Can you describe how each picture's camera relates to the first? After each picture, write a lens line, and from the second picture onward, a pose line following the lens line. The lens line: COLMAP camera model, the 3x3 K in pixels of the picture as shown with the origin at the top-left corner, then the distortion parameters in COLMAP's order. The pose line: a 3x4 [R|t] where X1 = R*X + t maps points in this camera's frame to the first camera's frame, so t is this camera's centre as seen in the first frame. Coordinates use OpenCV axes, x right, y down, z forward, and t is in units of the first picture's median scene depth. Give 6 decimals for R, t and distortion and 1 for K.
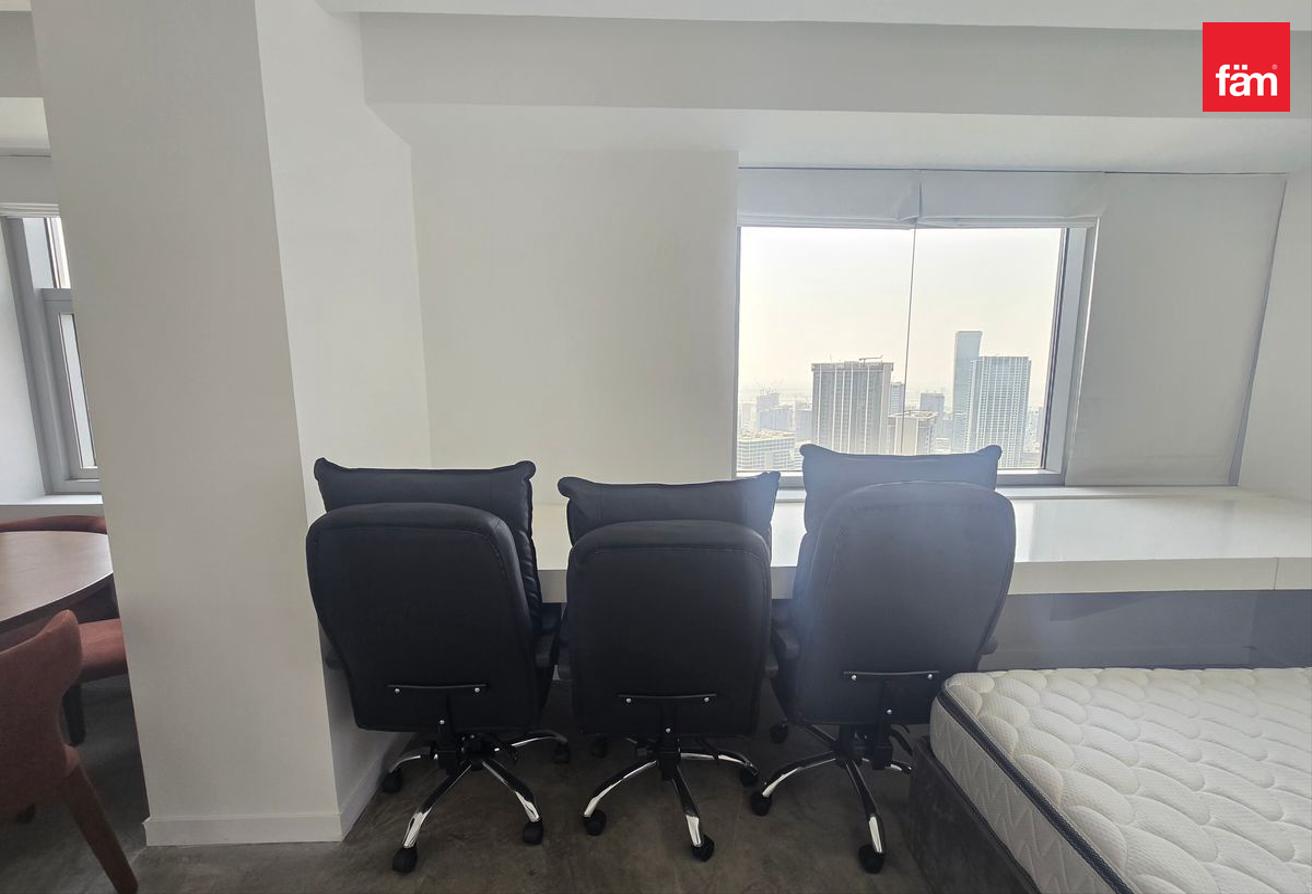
lens RADIAL K [[543.6, 0, 661.7], [0, 543.6, 455.4], [0, 0, 1]] dist [-0.002611, 0.000086]
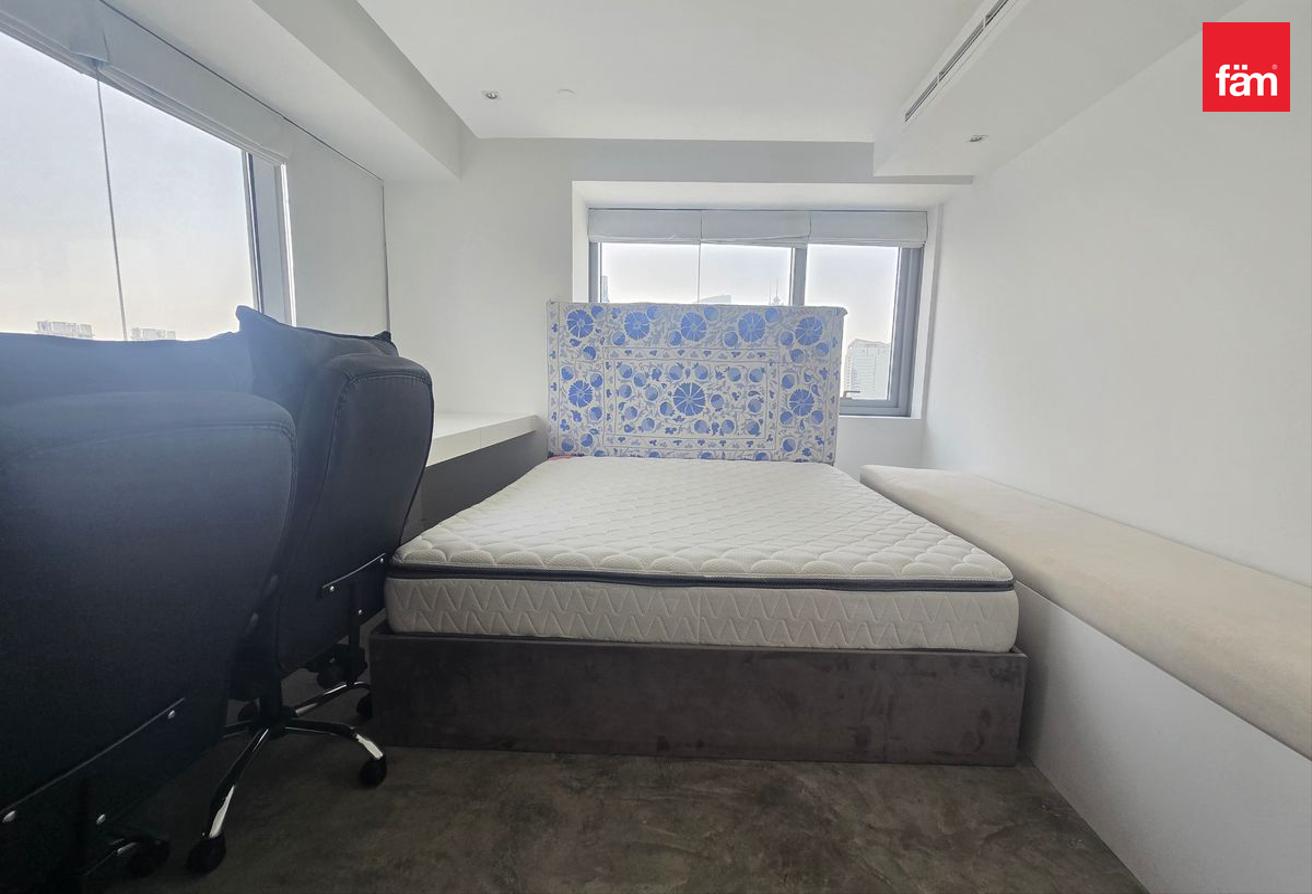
lens RADIAL K [[543.6, 0, 661.7], [0, 543.6, 455.4], [0, 0, 1]] dist [-0.002611, 0.000086]
pose [[0.098760, -0.138289, 0.985456, -0.424918], [0.125731, 0.984095, 0.125497, 0.157040], [-0.987136, 0.111509, 0.114576, 0.352402]]
